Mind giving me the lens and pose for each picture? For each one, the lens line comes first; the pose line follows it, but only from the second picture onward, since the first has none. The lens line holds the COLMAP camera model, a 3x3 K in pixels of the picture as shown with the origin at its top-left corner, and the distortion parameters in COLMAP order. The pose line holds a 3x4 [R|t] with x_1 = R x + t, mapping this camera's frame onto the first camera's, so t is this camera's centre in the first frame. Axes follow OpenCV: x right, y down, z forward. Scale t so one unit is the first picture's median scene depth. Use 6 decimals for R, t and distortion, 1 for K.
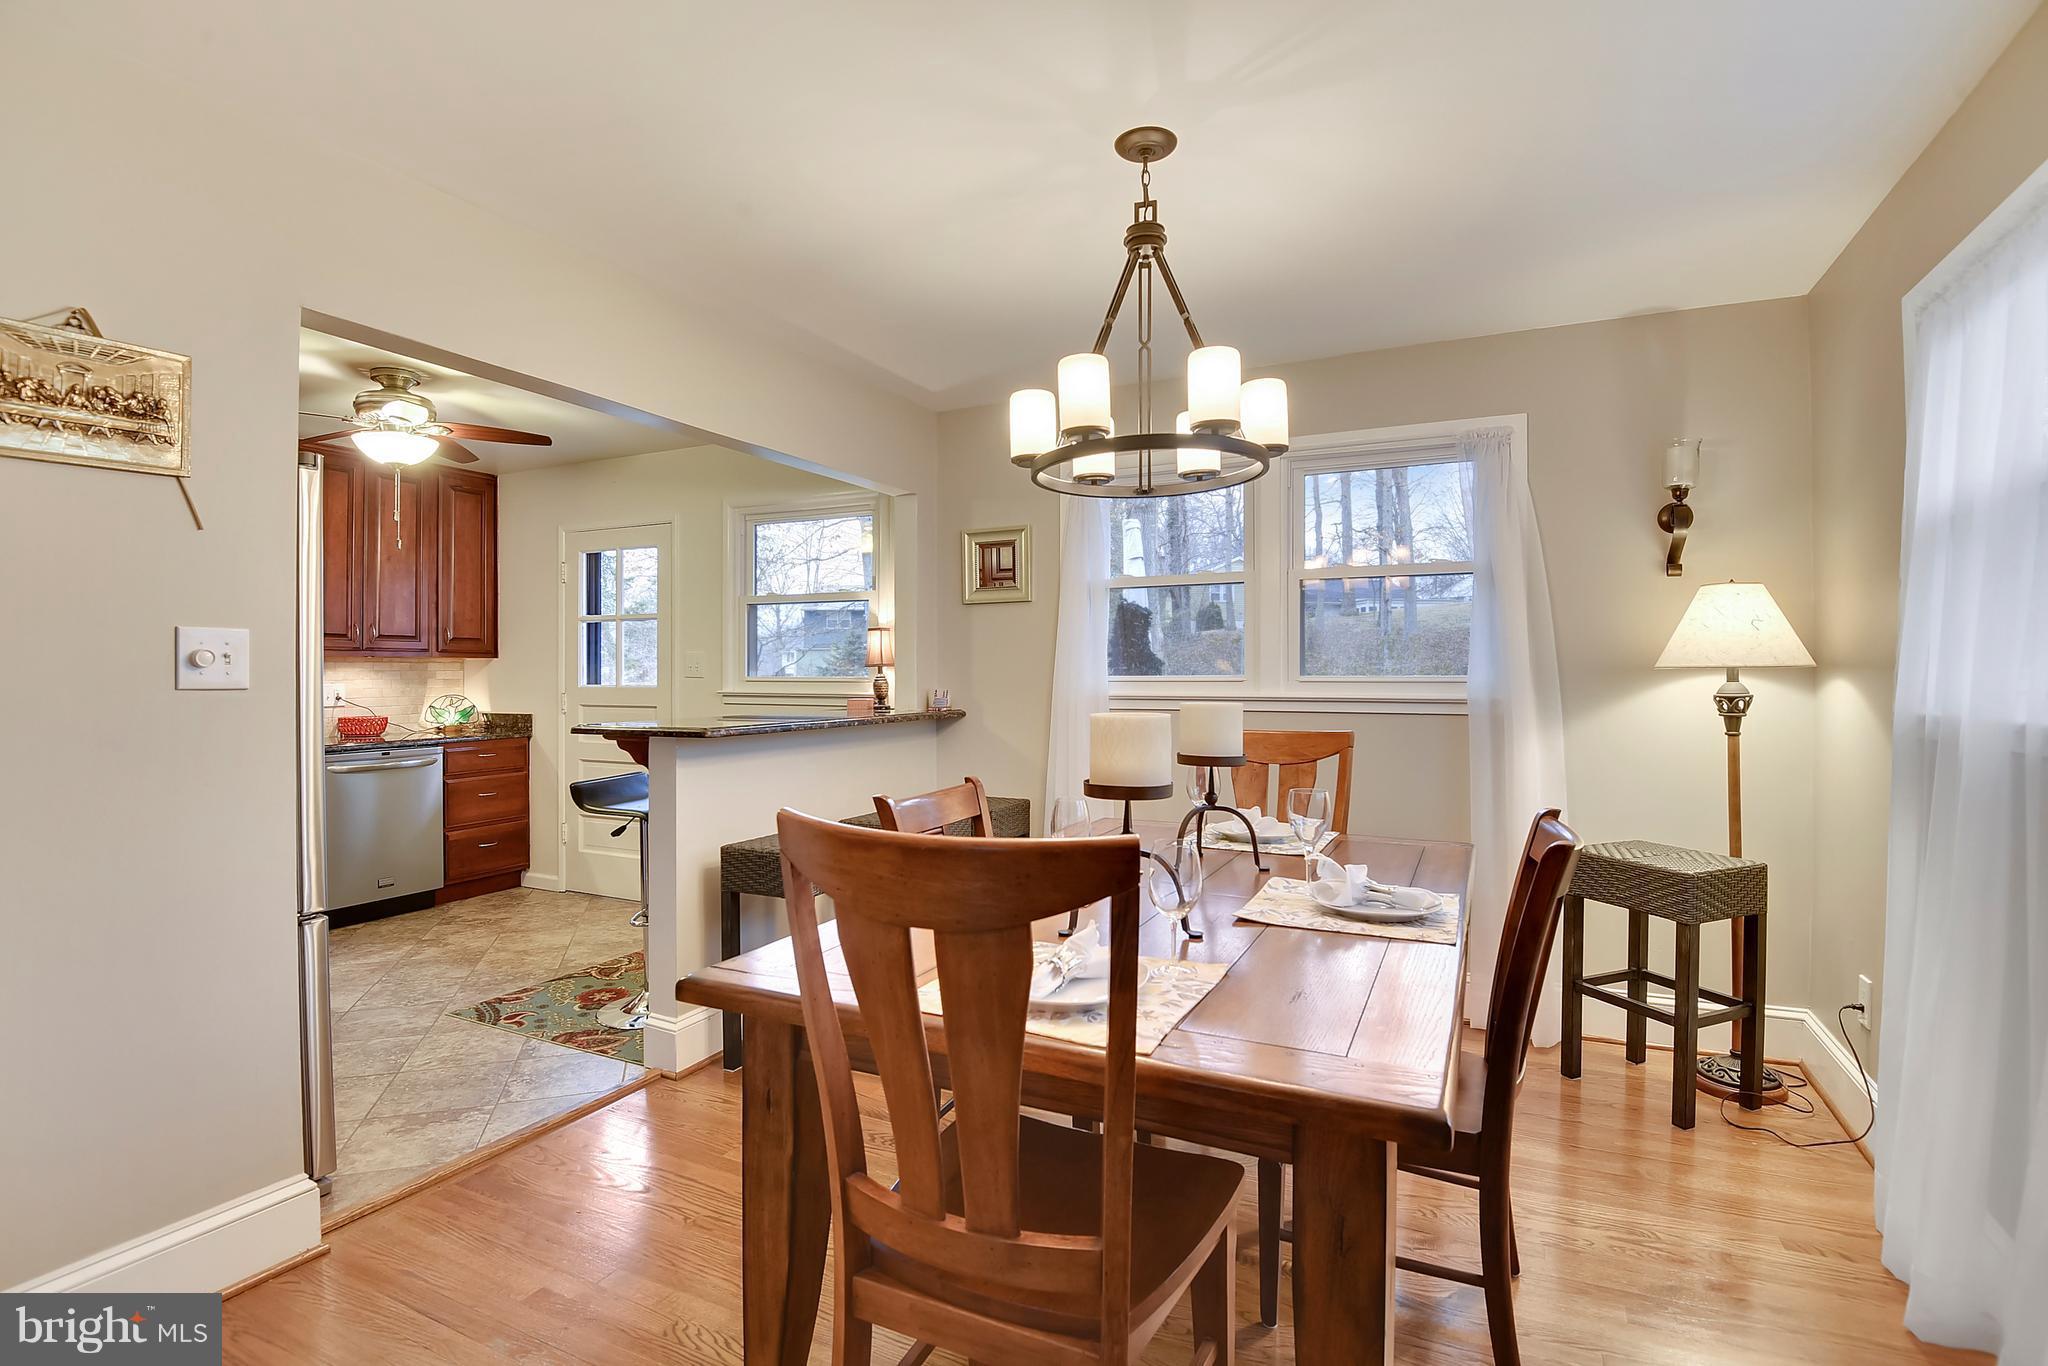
lens RADIAL K [[980.0, 0, 1039.7], [0, 980.0, 677.3], [0, 0, 1]] dist [-0.043037, -0.001206]
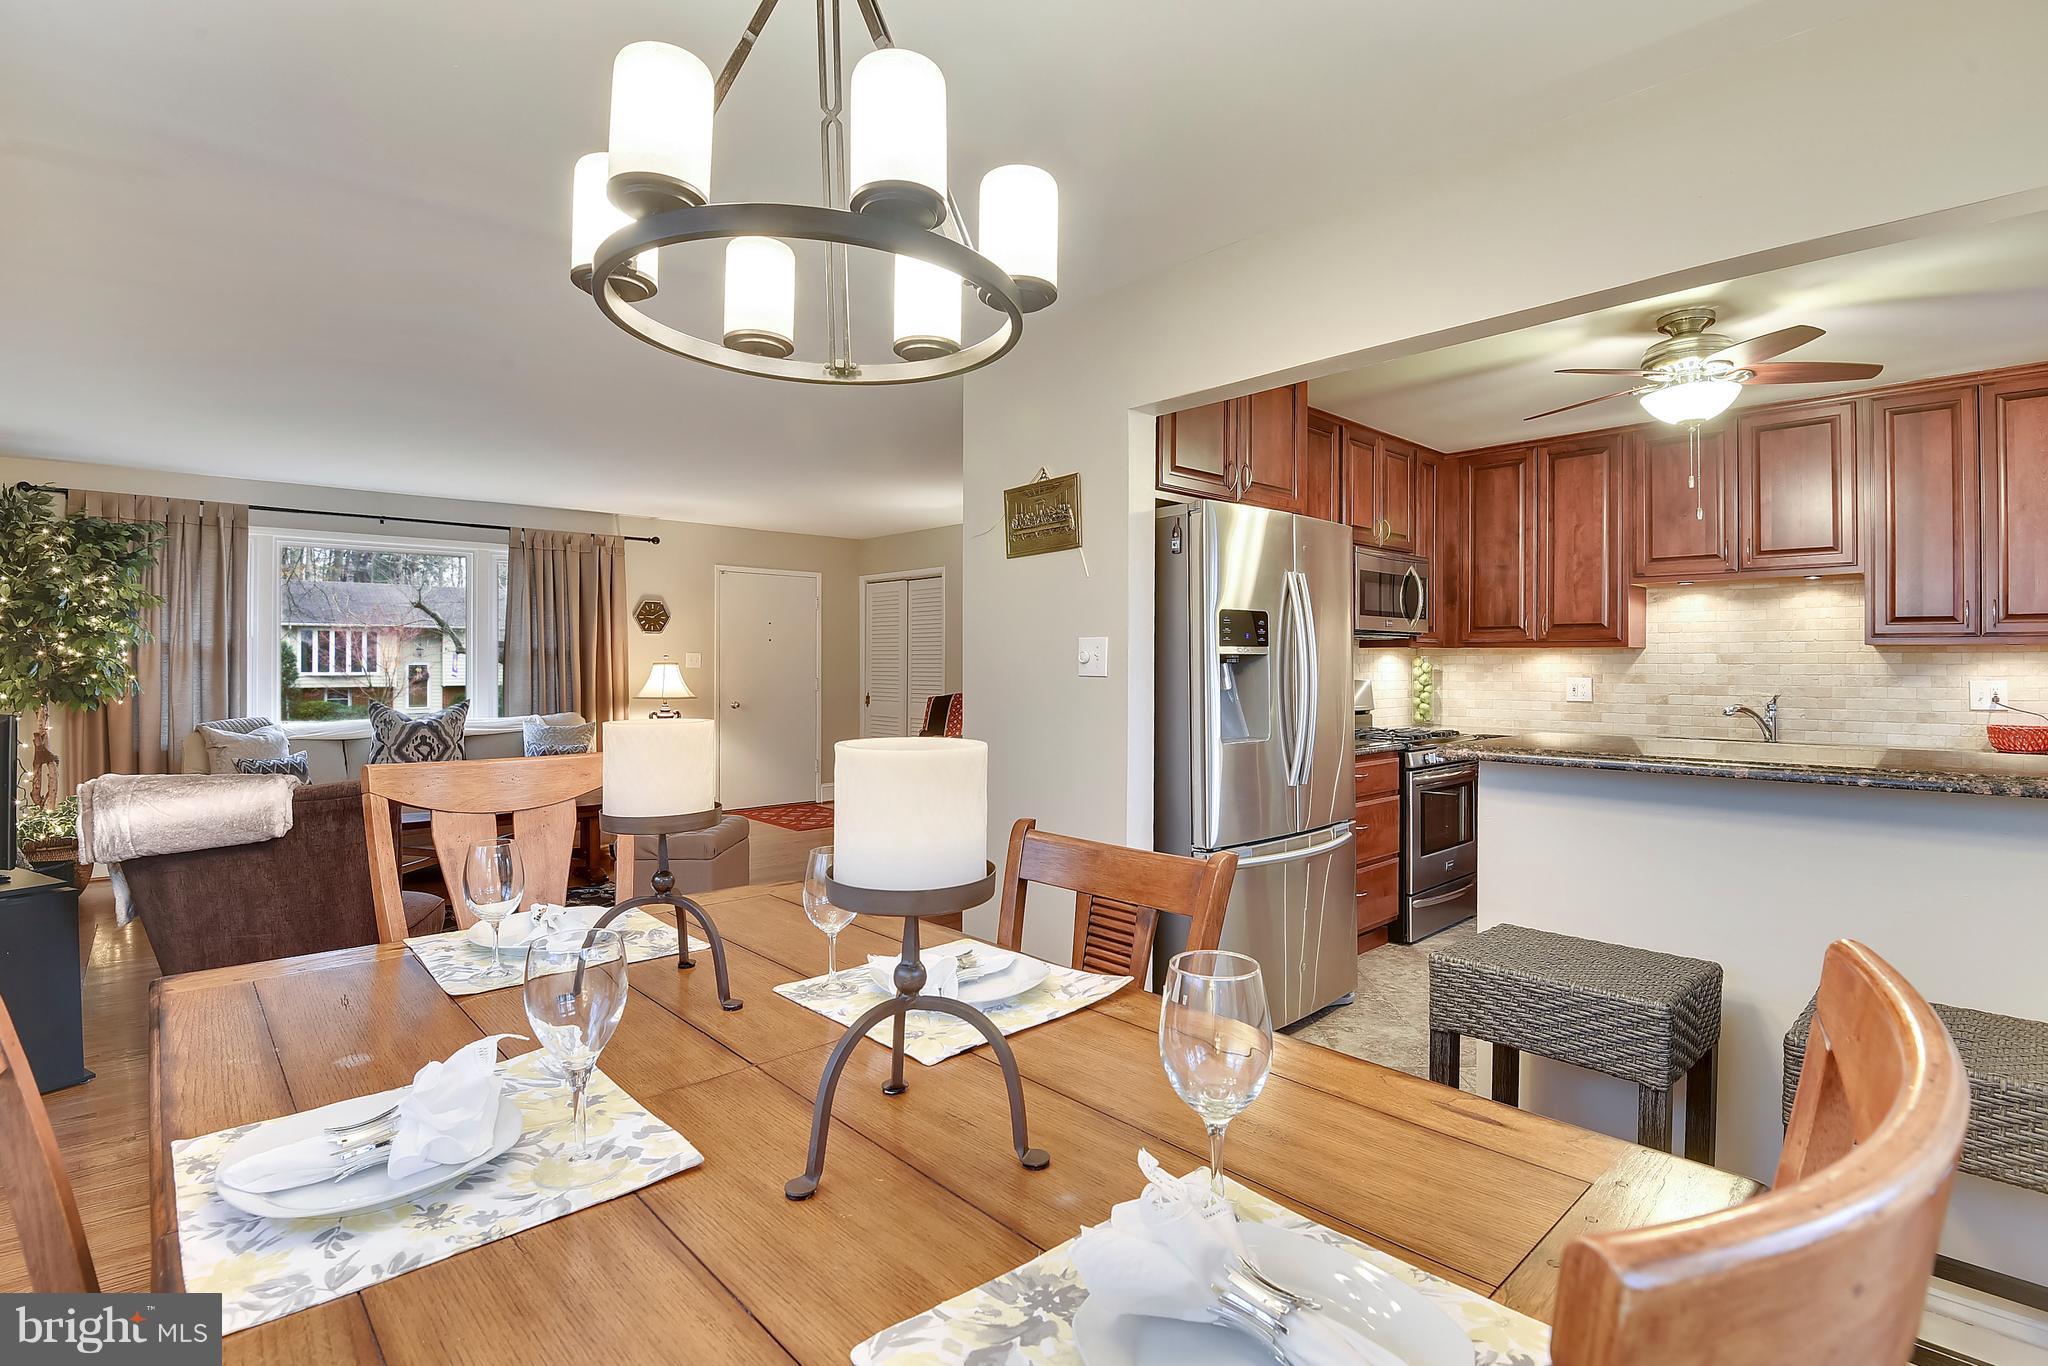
lens RADIAL K [[980.0, 0, 1022.1], [0, 980.0, 671.0], [0, 0, 1]] dist [-0.043037, -0.001206]
pose [[-0.370735, 0.007376, -0.928709, 0.452564], [0.001163, 0.999971, 0.007477, -0.007675], [0.928738, 0.001692, -0.370733, 0.994519]]
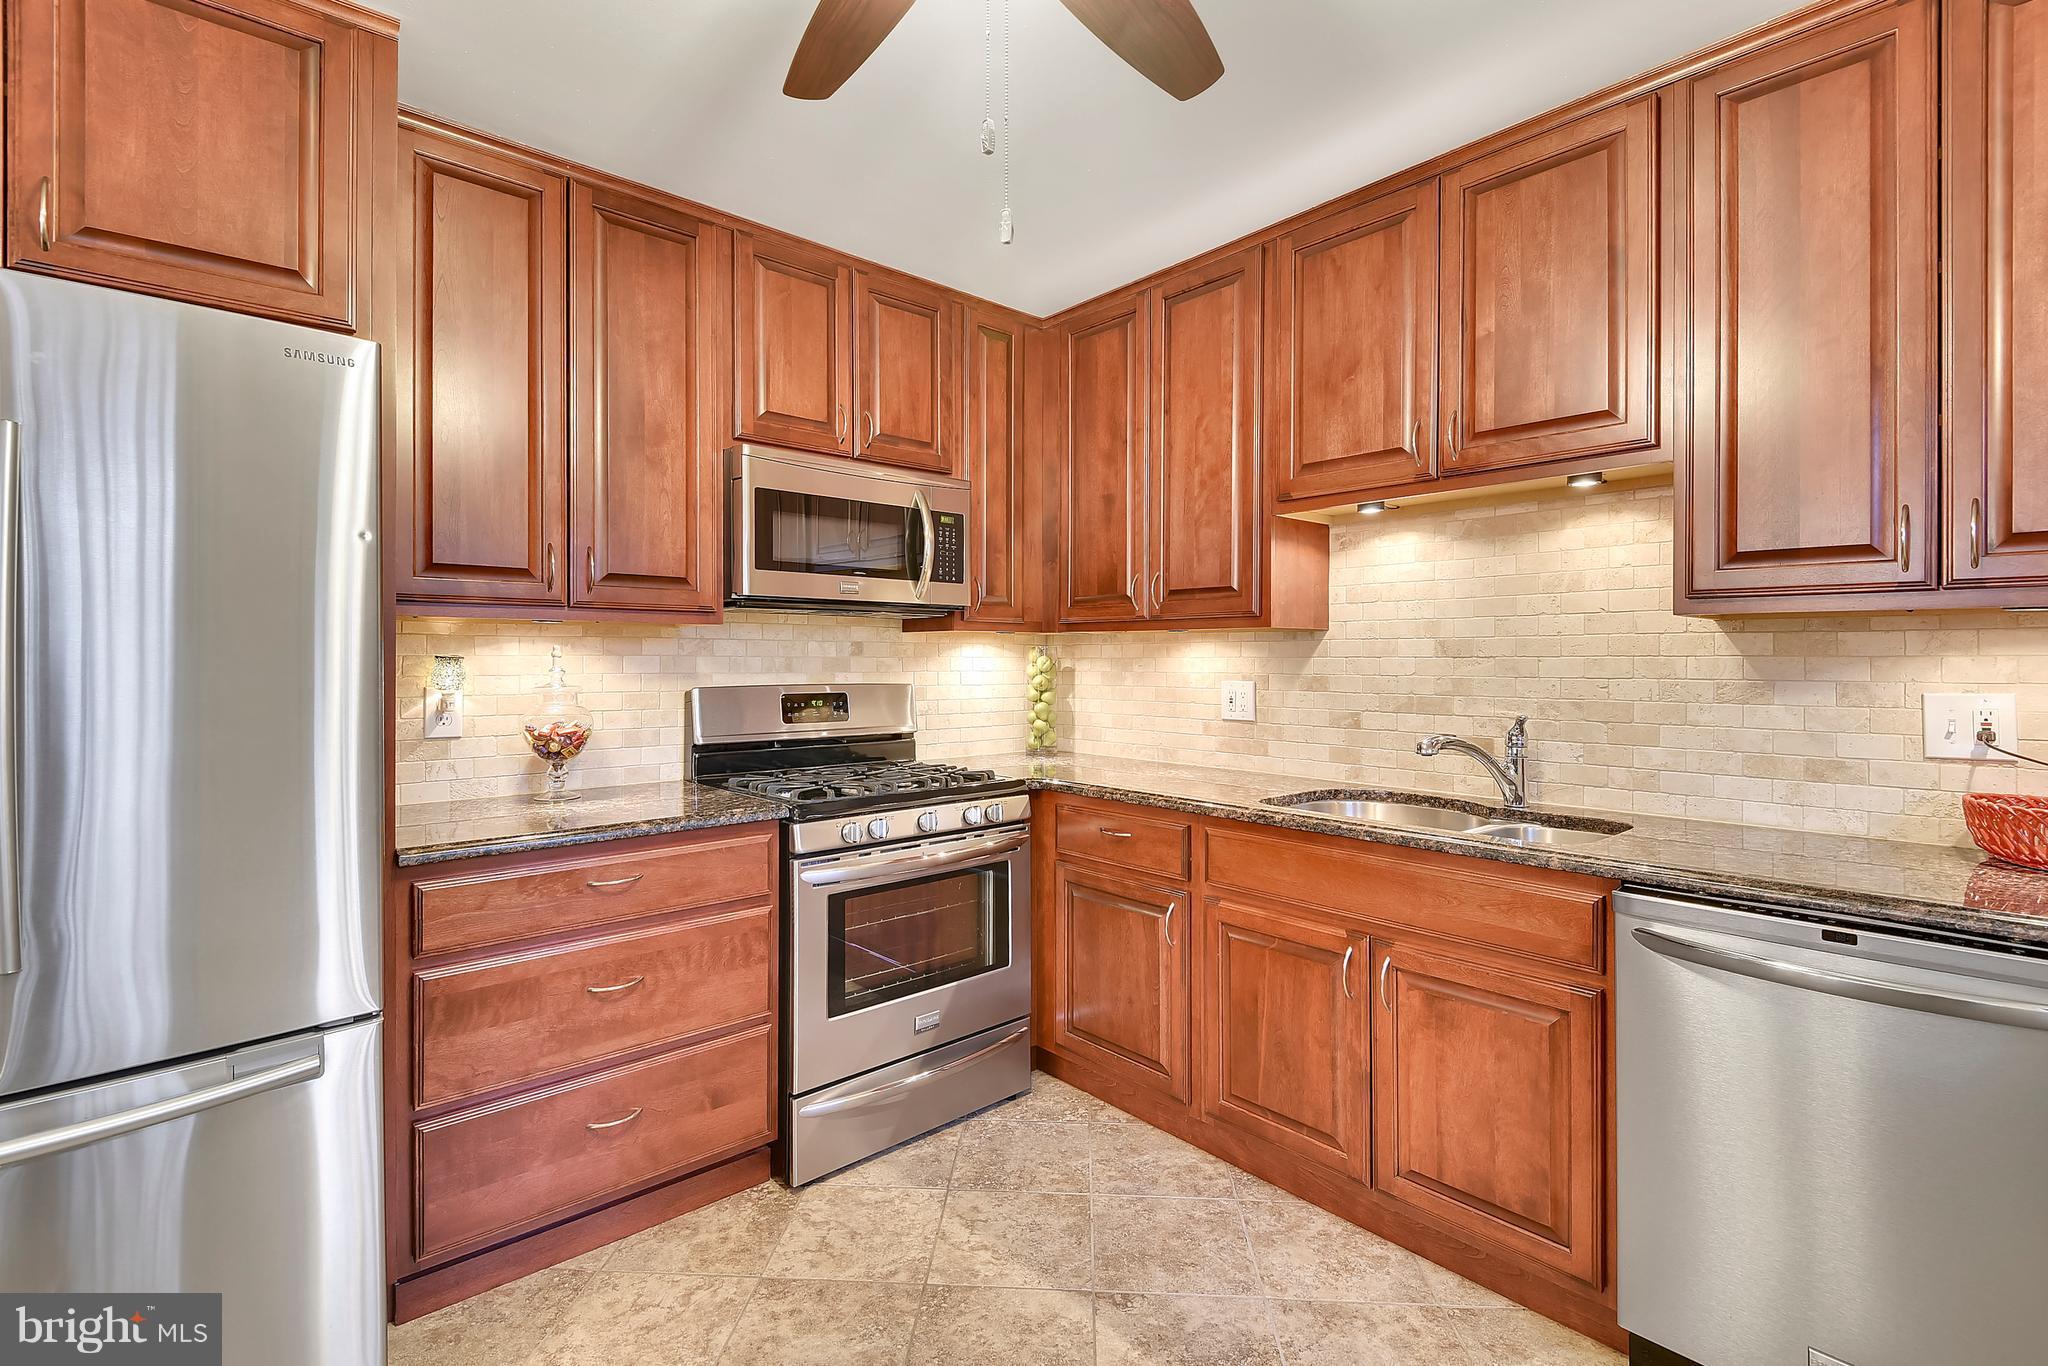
lens RADIAL K [[927.0, 0, 1027.2], [0, 927.0, 662.9], [0, 0, 1]] dist [-0.001360, -0.004114]
pose [[-0.390575, 0.004300, -0.920561, -0.630489], [0.001805, 0.999991, 0.003905, -0.005038], [0.920569, -0.000137, -0.390579, 1.510948]]
